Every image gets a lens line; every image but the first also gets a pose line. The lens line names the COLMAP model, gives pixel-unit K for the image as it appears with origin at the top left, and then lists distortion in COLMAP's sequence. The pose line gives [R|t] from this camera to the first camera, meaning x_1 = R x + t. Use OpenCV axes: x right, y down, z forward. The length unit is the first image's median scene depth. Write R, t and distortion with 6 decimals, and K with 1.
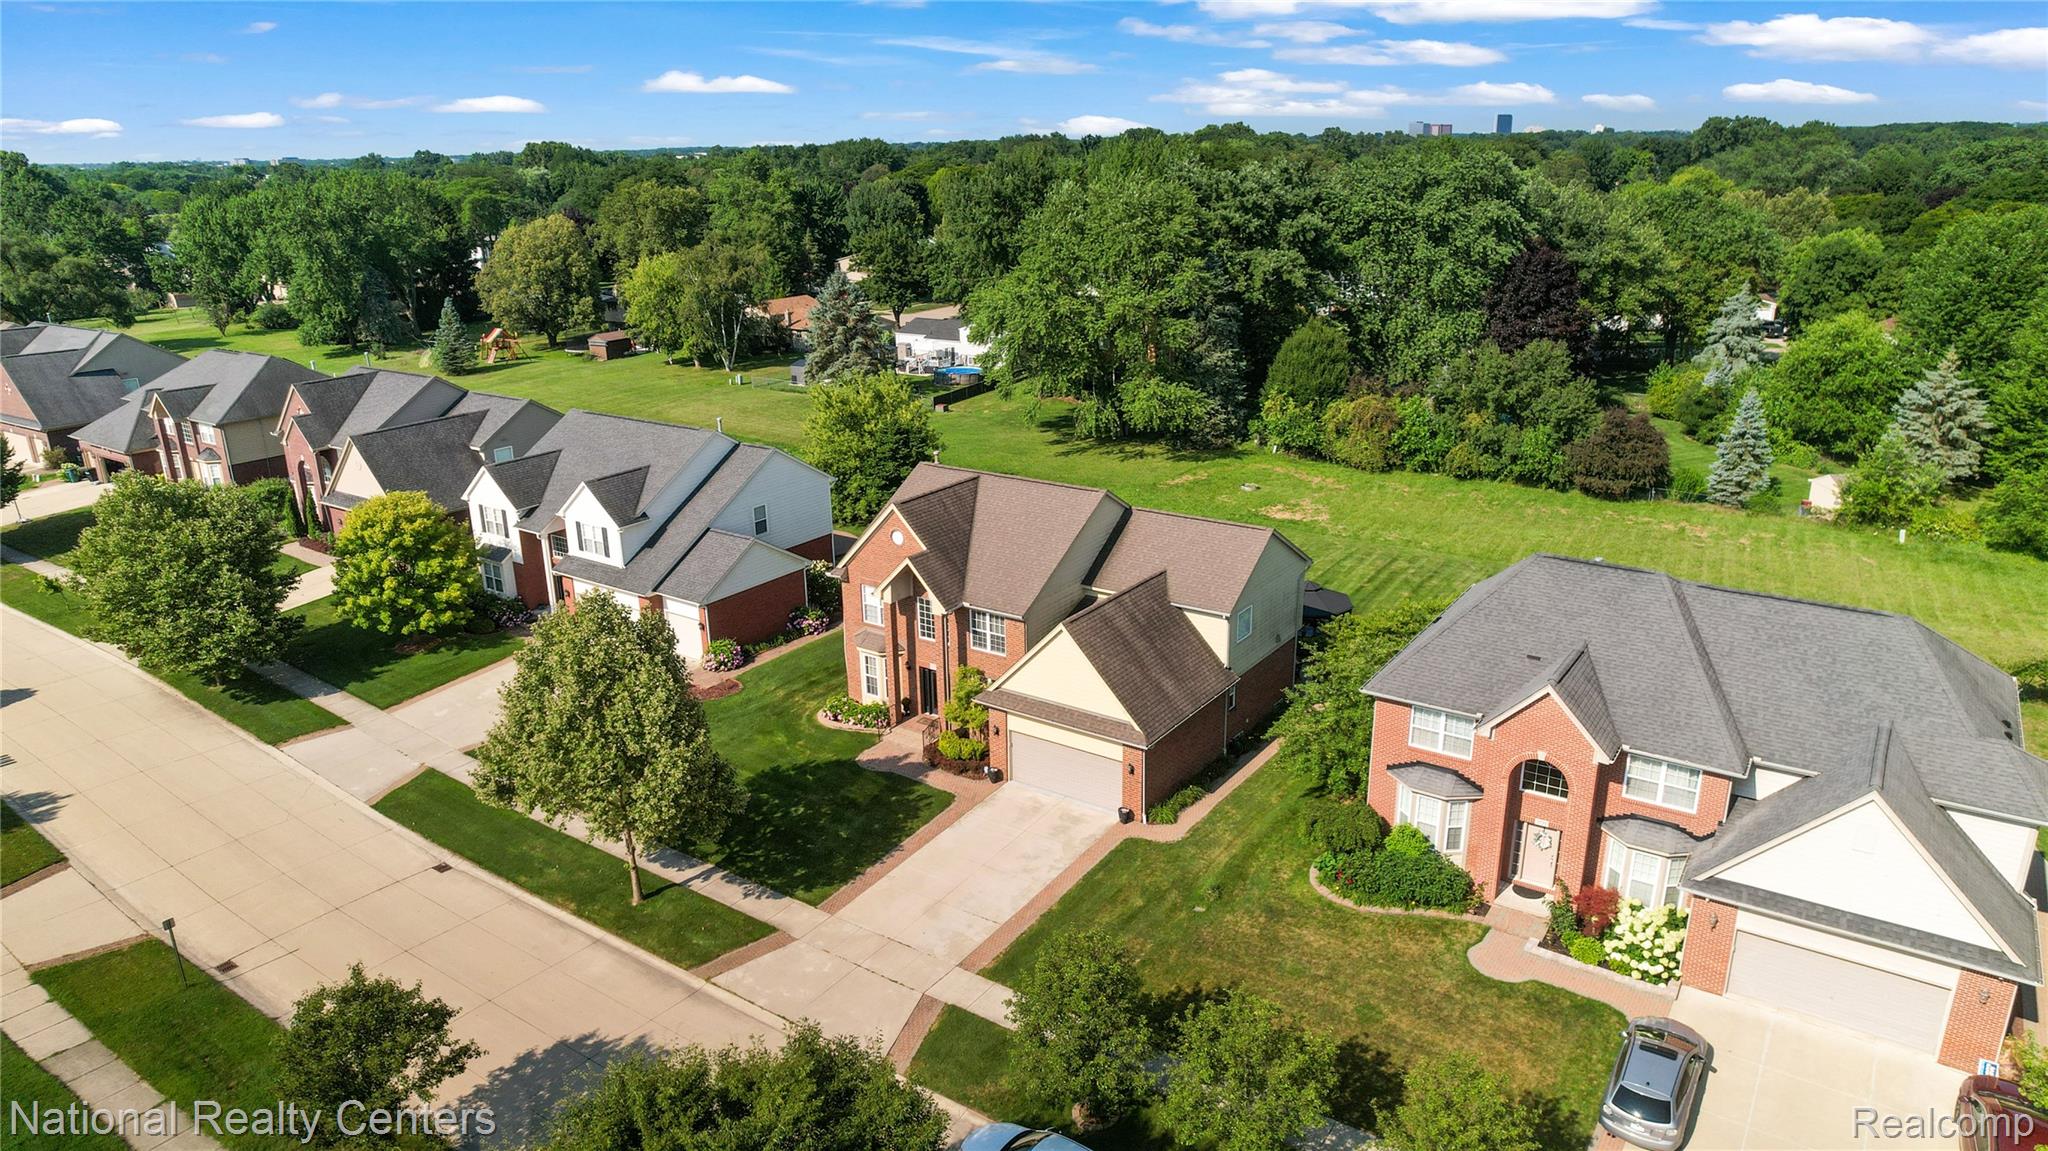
lens RADIAL K [[1316.6, 0, 1026.5], [0, 1316.6, 577.1], [0, 0, 1]] dist [-0.034851, 0.003643]
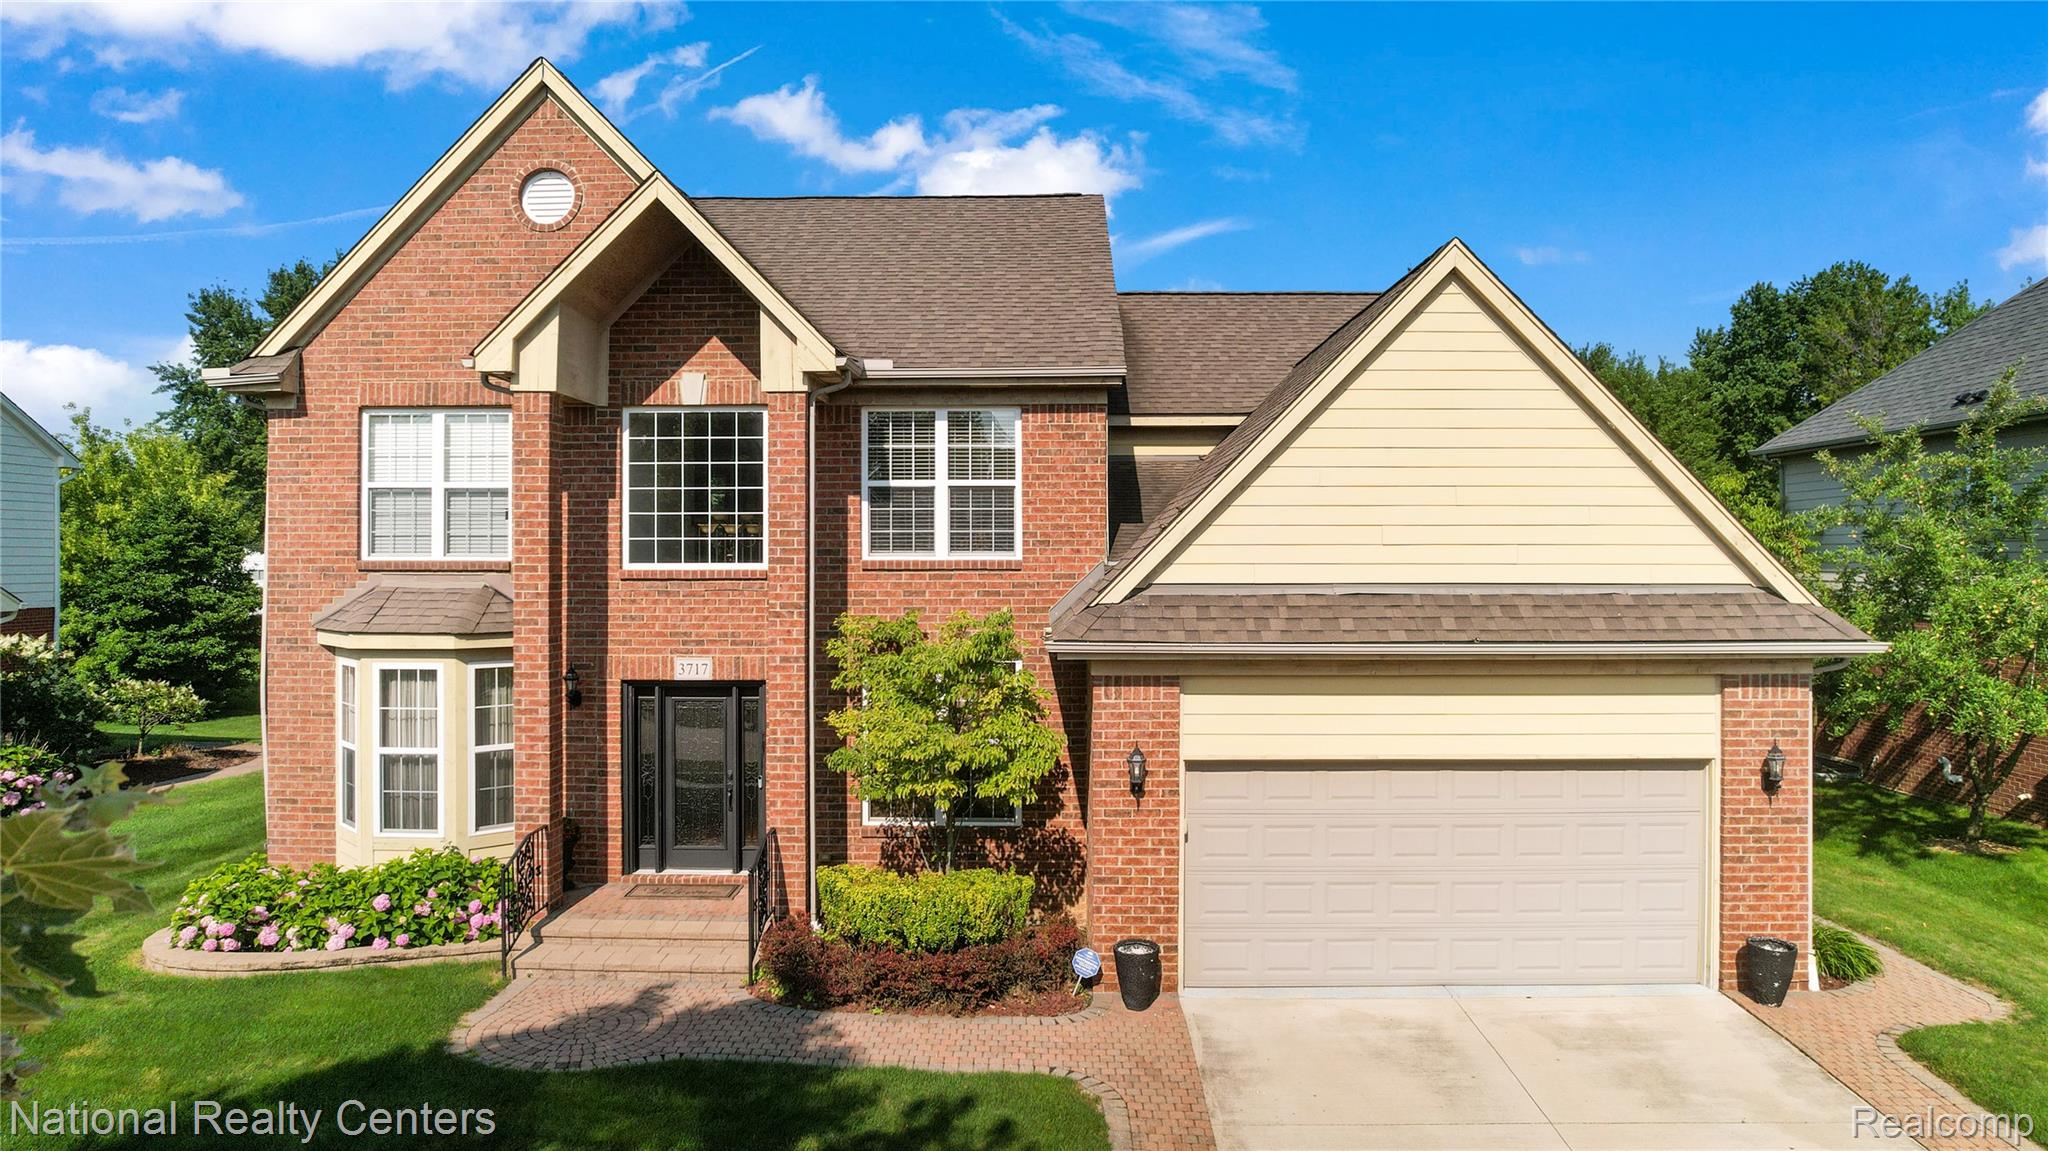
lens RADIAL K [[1328.7, 0, 1025.8], [0, 1328.7, 563.7], [0, 0, 1]] dist [-0.050153, 0.001068]
pose [[0.832587, 0.020849, 0.553501, -0.160425], [0.159092, 0.948183, -0.275025, 0.130747], [-0.530554, 0.317040, 0.786128, 0.729902]]
